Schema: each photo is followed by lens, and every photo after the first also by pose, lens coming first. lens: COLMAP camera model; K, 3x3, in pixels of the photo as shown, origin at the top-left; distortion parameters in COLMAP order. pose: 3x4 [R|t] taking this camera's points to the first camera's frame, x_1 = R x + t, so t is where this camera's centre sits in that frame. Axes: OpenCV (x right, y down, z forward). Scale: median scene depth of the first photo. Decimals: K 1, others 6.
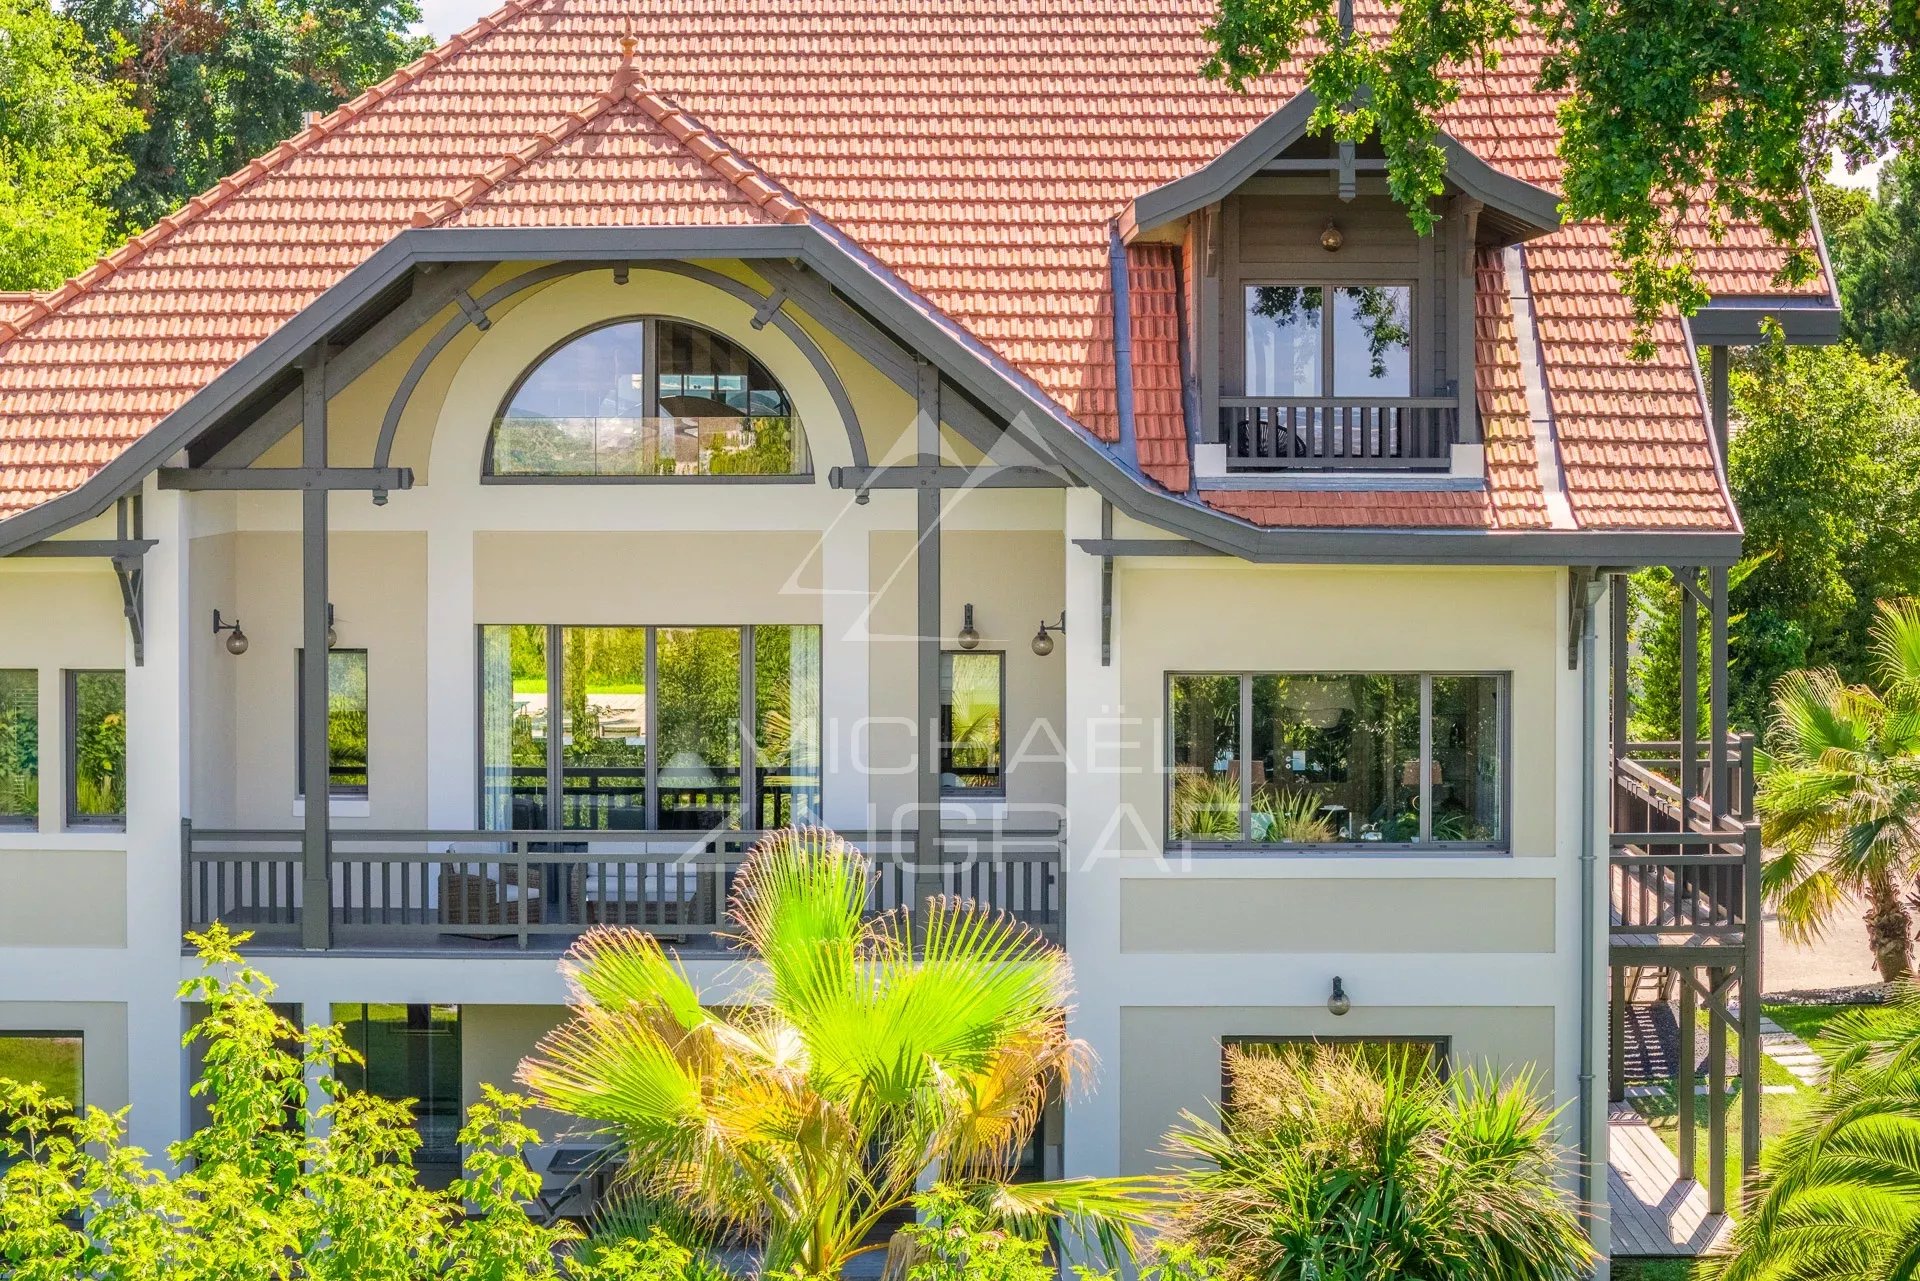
lens RADIAL K [[3640.2, 0, 981.4], [0, 3640.2, 572.9], [0, 0, 1]] dist [-0.057038, 0.000000]
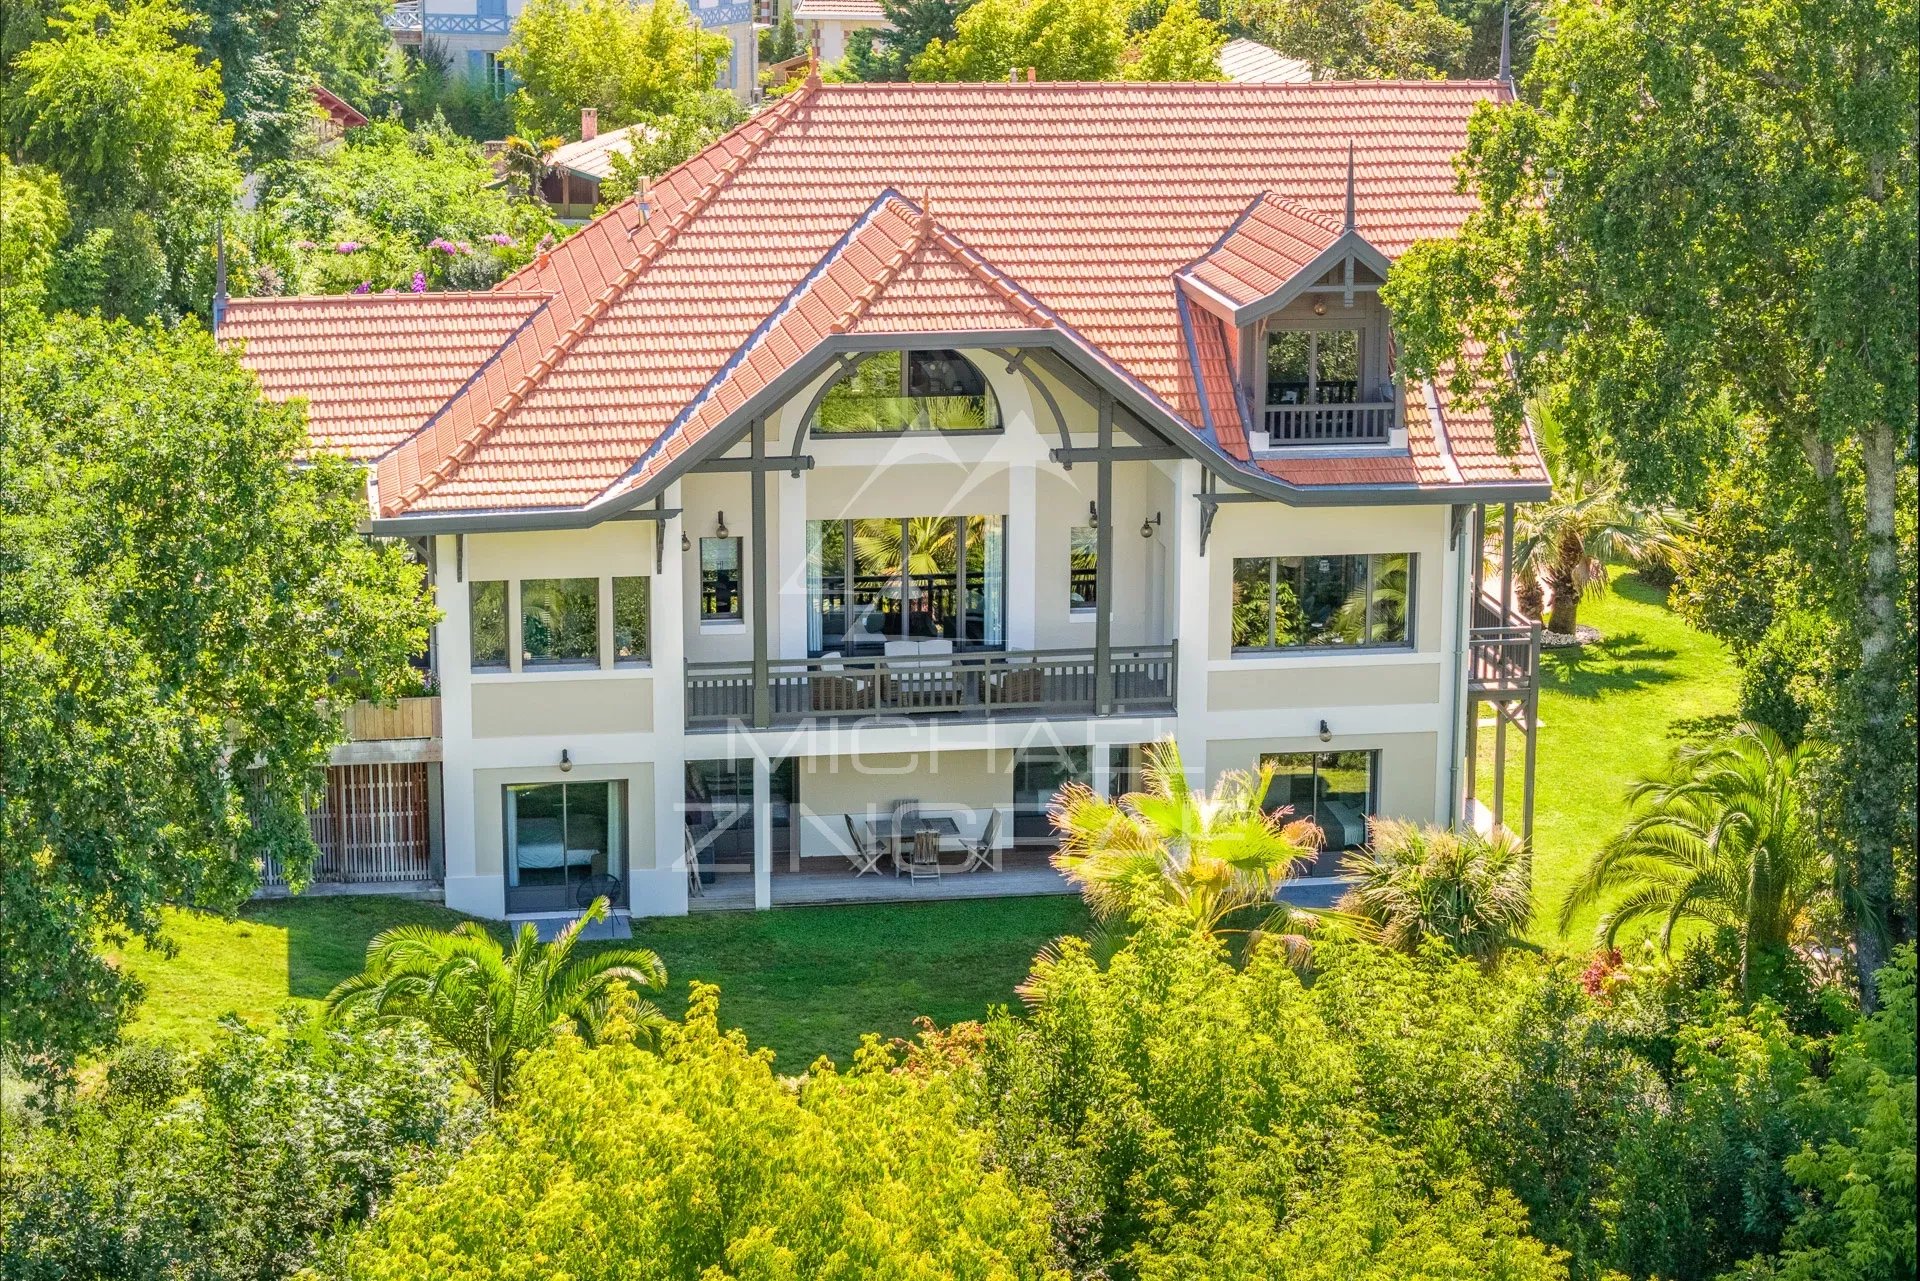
lens RADIAL K [[3640.2, 0, 946.7], [0, 3640.2, 641.0], [0, 0, 1]] dist [-0.057038, 0.000000]
pose [[0.983764, -0.038264, 0.175341, -0.403950], [0.002211, 0.979517, 0.201352, -0.293887], [-0.179454, -0.197695, 0.963697, -0.711449]]
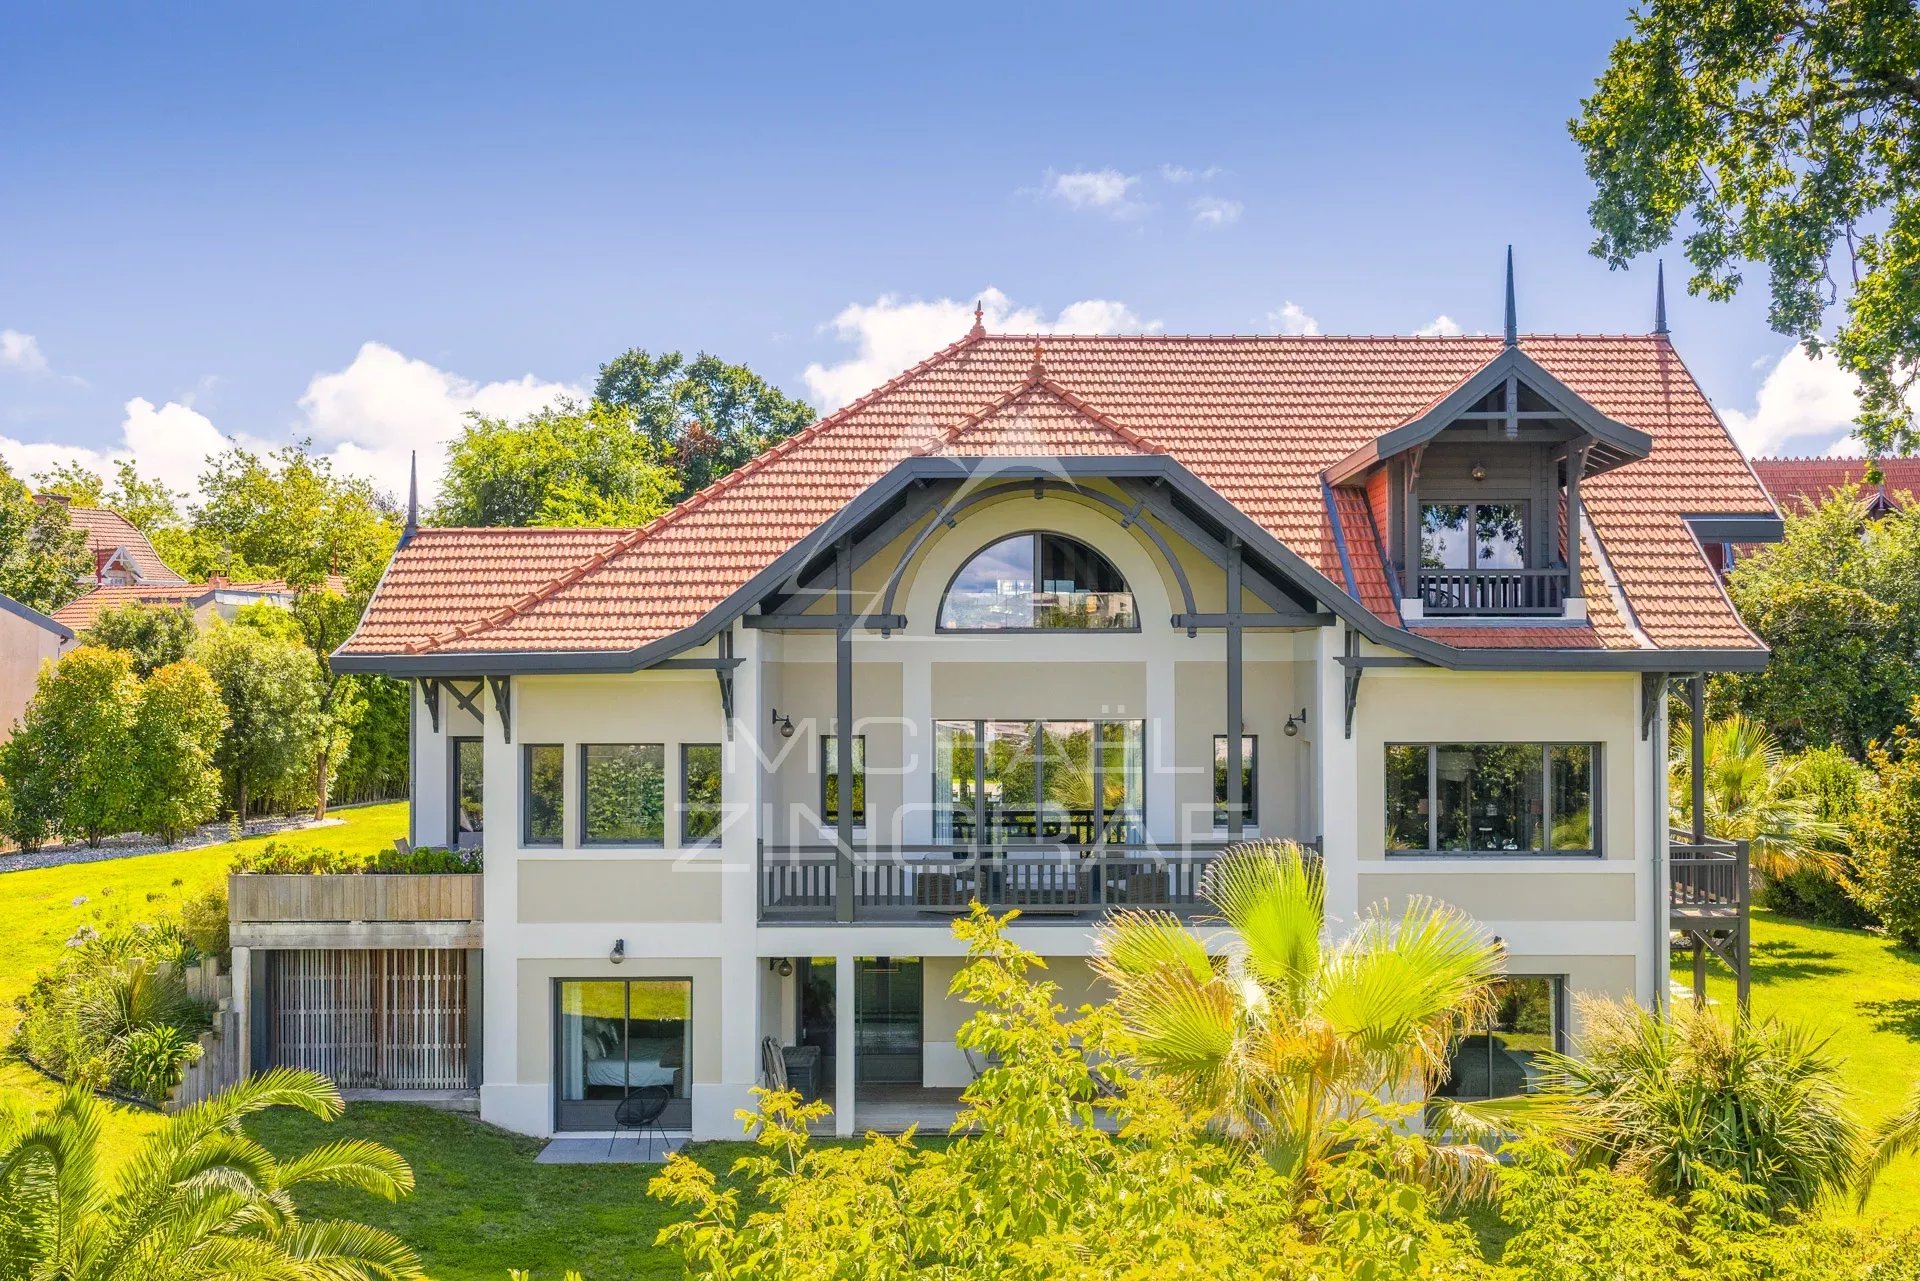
lens RADIAL K [[1628.1, 0, 1050.6], [0, 1628.1, 690.6], [0, 0, 1]] dist [0.033720, -0.033587]
pose [[0.999712, -0.001780, 0.023929, -0.110919], [0.002557, 0.999470, -0.032460, 0.027078], [-0.023859, 0.032511, 0.999187, 0.294882]]
